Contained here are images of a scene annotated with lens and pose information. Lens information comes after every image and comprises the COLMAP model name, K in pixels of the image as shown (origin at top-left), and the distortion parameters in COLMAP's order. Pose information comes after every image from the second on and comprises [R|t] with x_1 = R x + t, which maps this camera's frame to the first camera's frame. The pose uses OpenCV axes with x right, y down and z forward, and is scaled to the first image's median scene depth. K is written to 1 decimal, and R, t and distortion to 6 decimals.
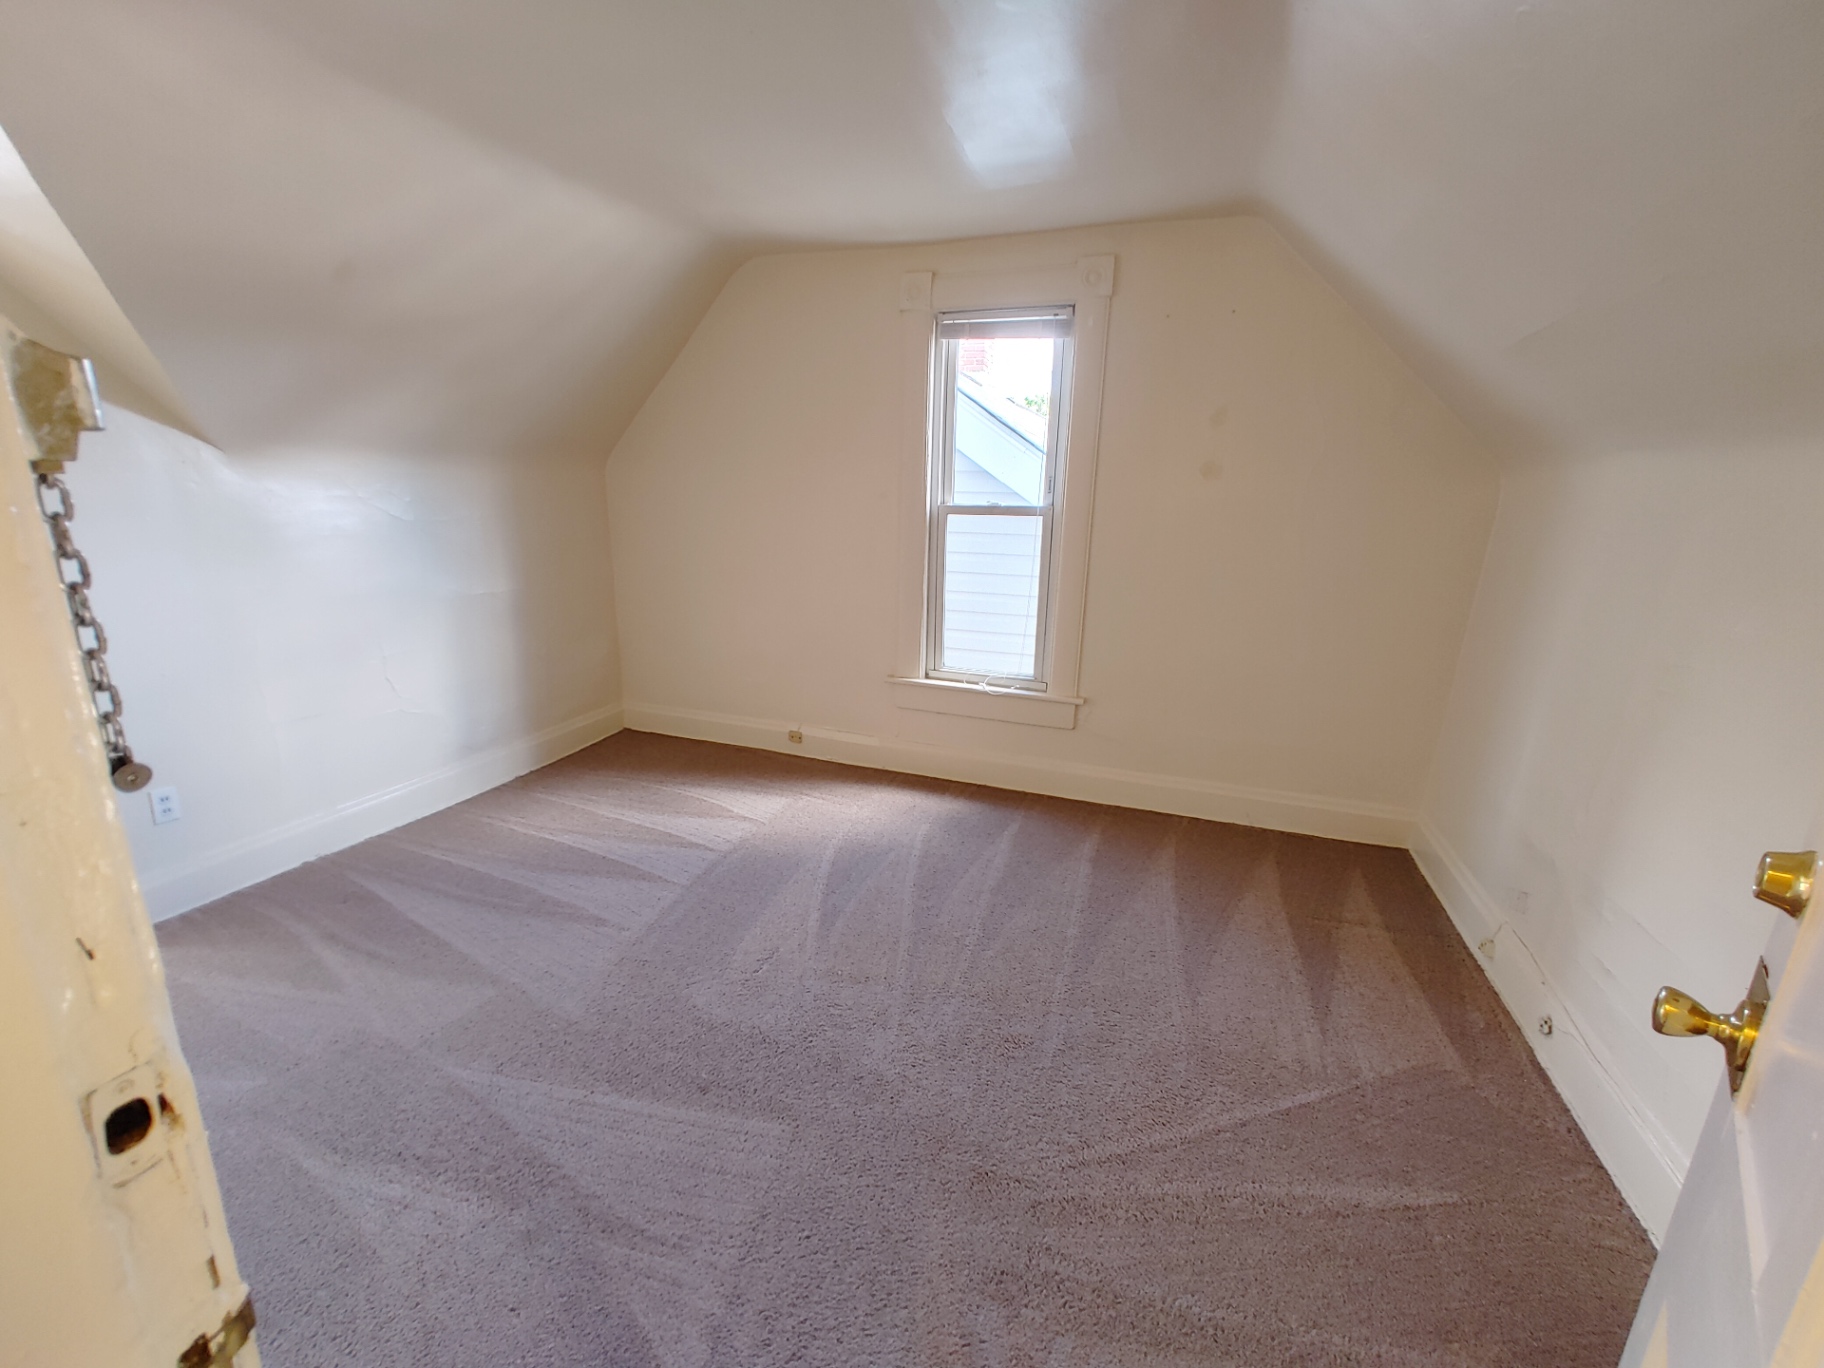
lens RADIAL K [[737.6, 0, 912.0], [0, 737.6, 684.0], [0, 0, 1]] dist [0.023627, 0.000091]
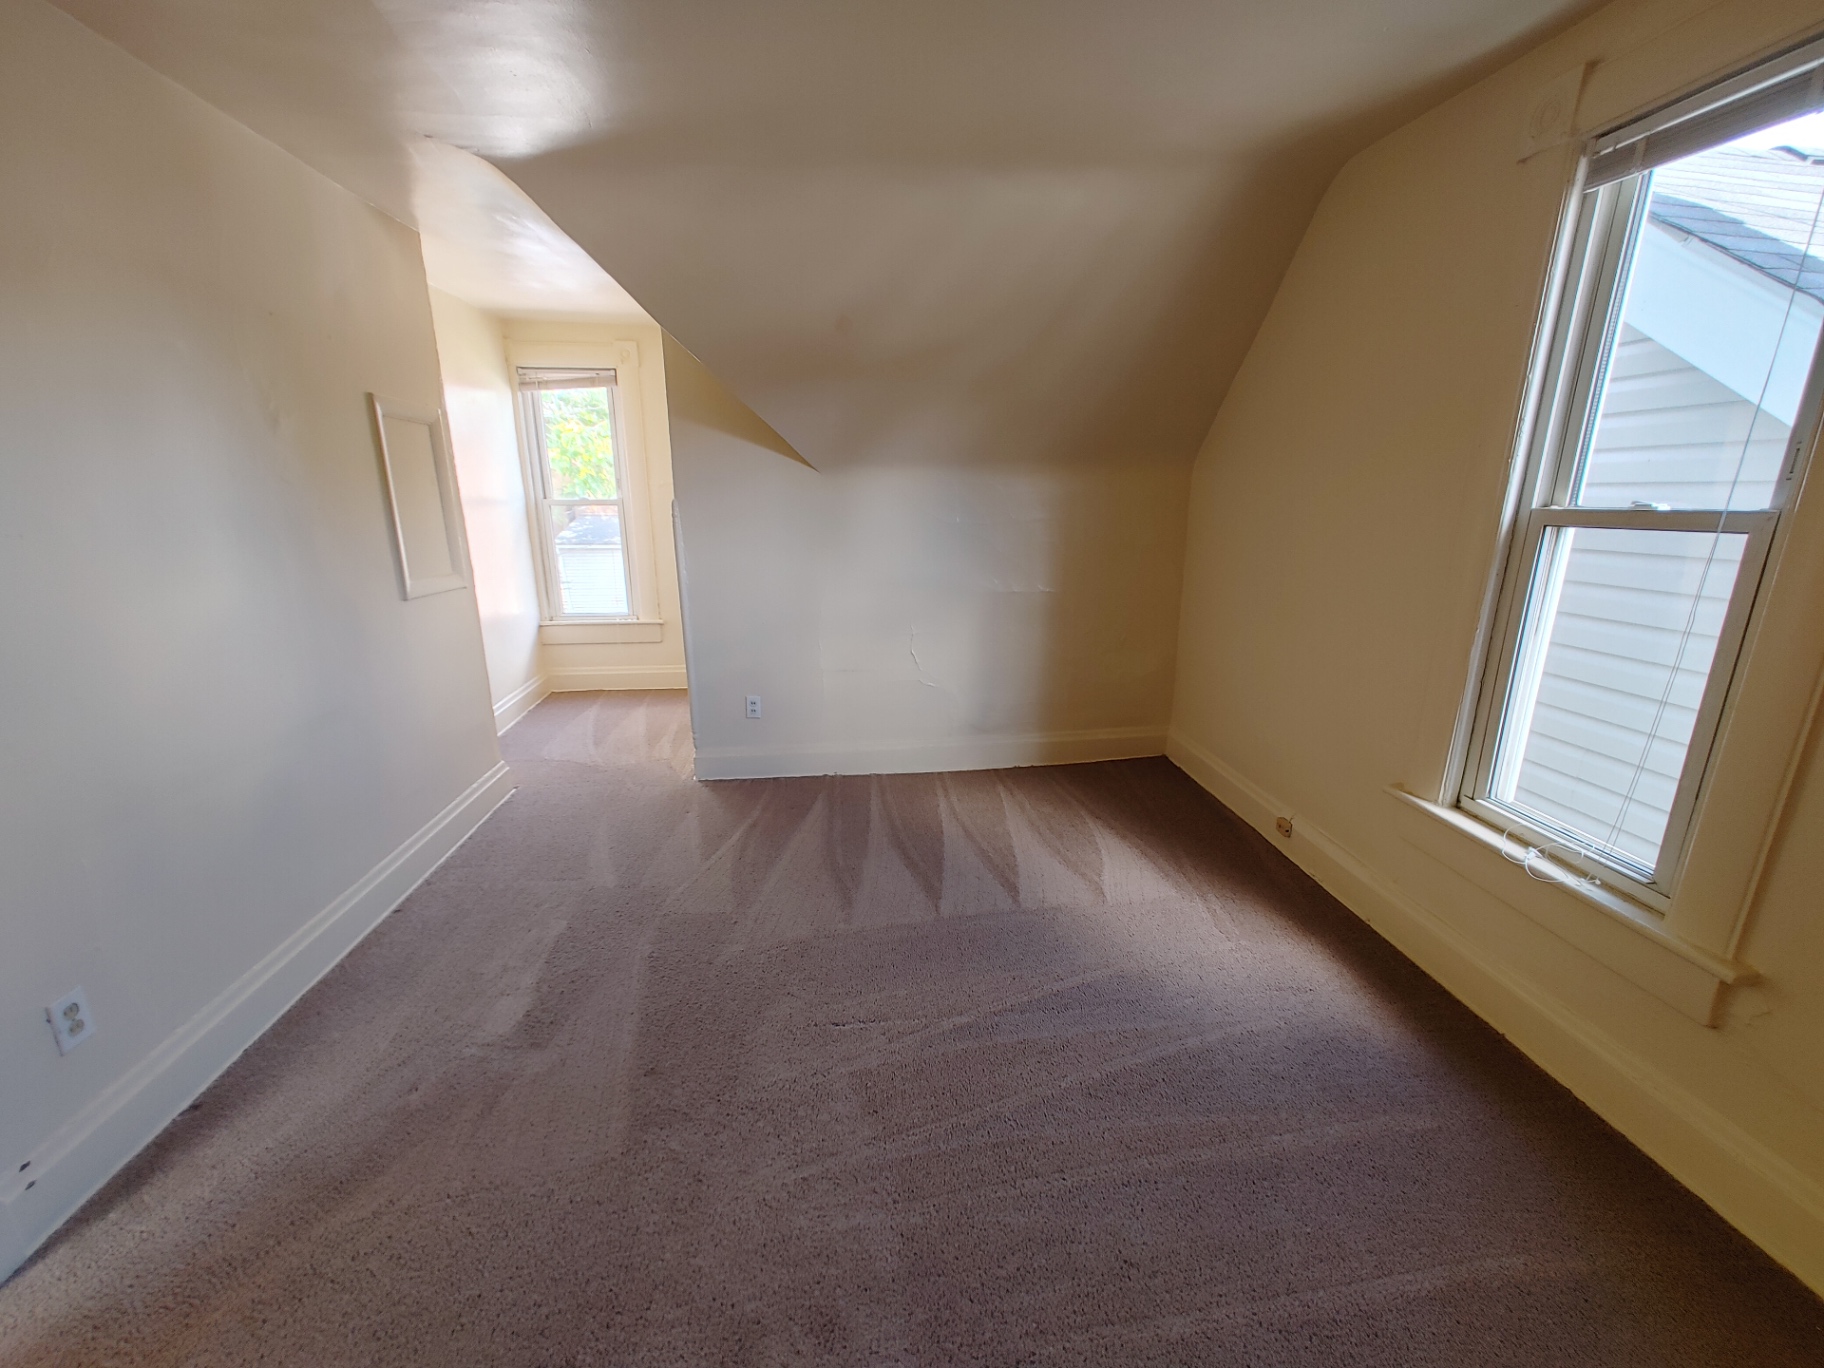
lens RADIAL K [[763.0, 0, 917.7], [0, 763.0, 704.0], [0, 0, 1]] dist [0.000909, 0.000647]
pose [[0.468772, 0.219894, -0.855511, 0.347354], [-0.207745, 0.968797, 0.135180, -0.087778], [0.858542, 0.114360, 0.499827, 0.359932]]
